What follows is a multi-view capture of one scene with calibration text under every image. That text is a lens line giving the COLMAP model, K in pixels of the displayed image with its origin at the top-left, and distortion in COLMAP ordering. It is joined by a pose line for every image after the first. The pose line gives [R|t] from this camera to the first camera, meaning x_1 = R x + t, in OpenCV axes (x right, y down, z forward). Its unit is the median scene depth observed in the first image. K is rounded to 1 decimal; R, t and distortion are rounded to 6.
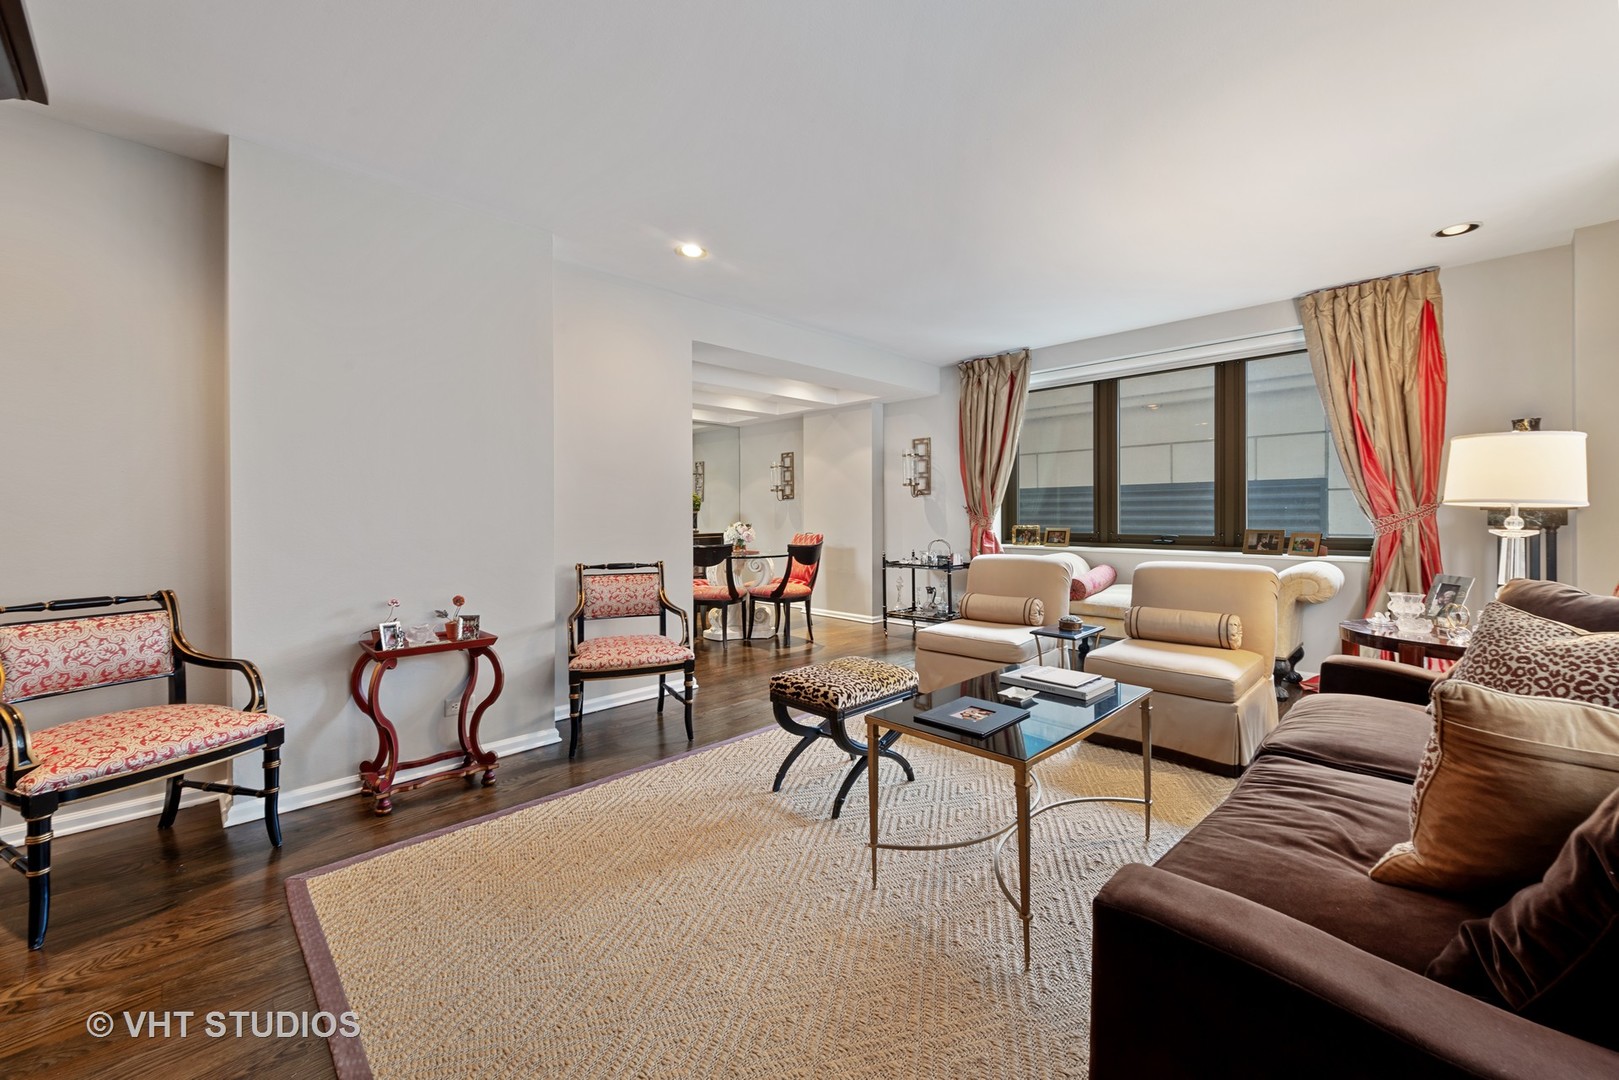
lens RADIAL K [[643.4, 0, 803.1], [0, 643.4, 530.6], [0, 0, 1]] dist [0.000687, 0.000082]
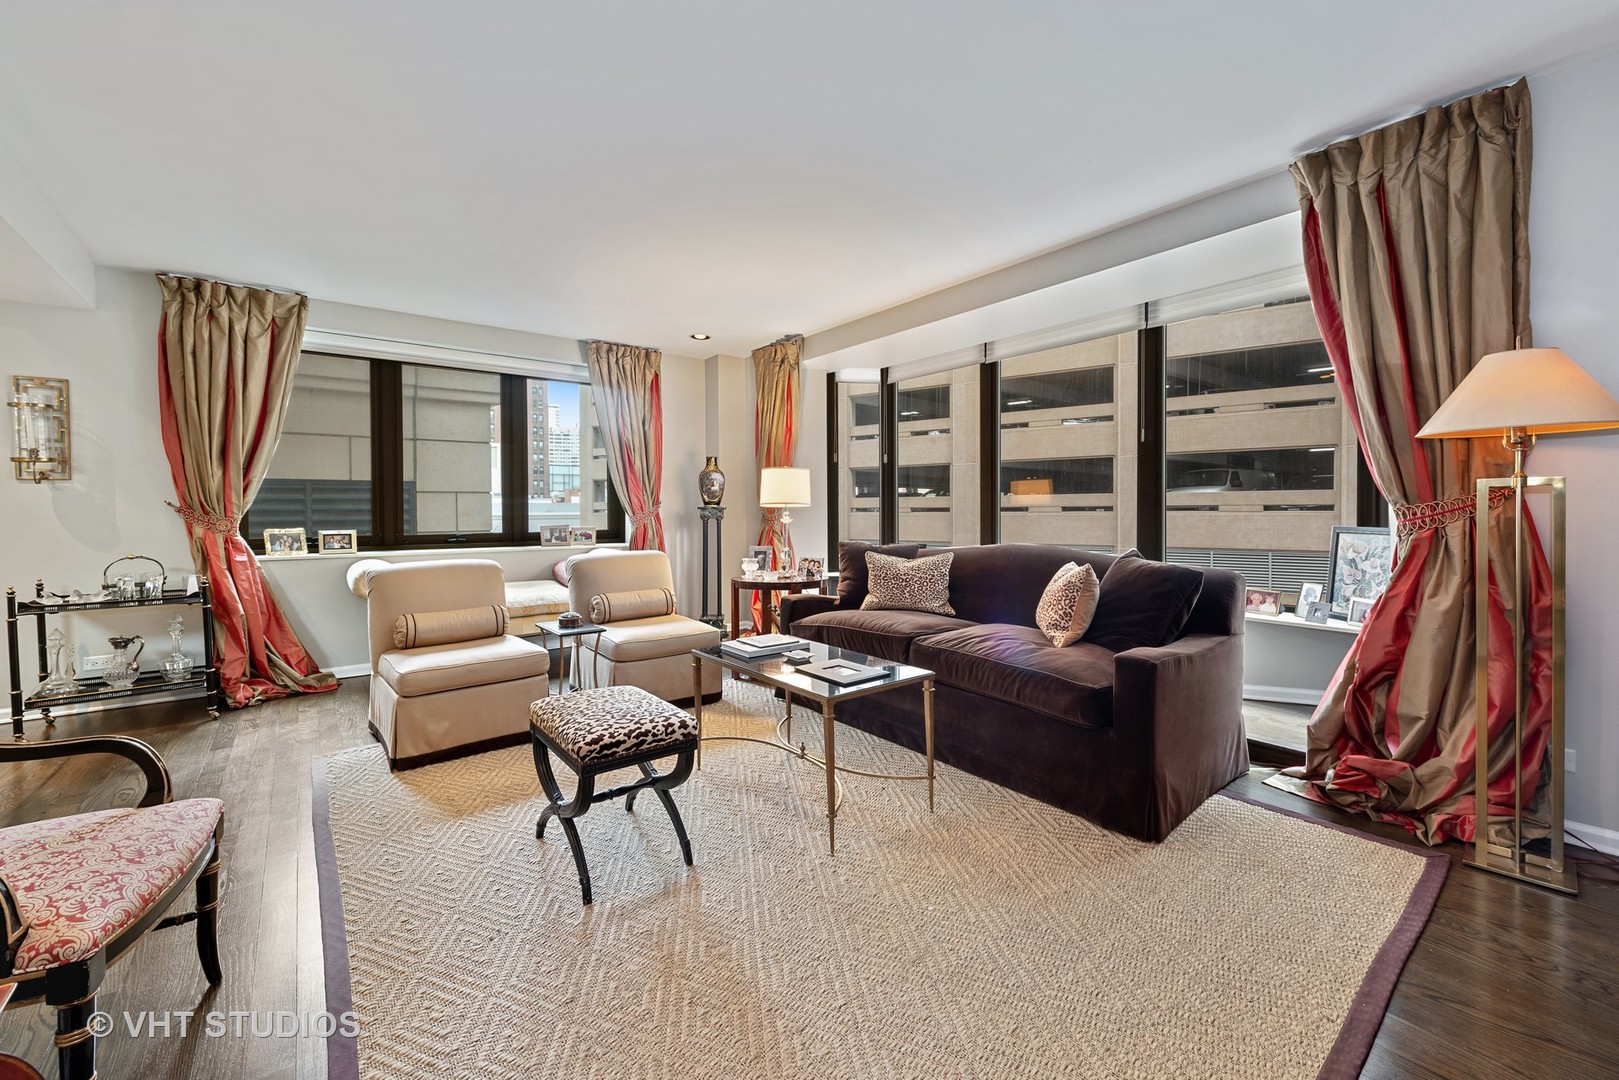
lens RADIAL K [[655.0, 0, 805.6], [0, 655.0, 515.3], [0, 0, 1]] dist [0.000630, 0.000118]
pose [[0.103939, -0.003010, 0.994579, -0.352555], [0.031797, 0.999494, -0.000298, -0.003876], [-0.994075, 0.031656, 0.103982, 0.335213]]
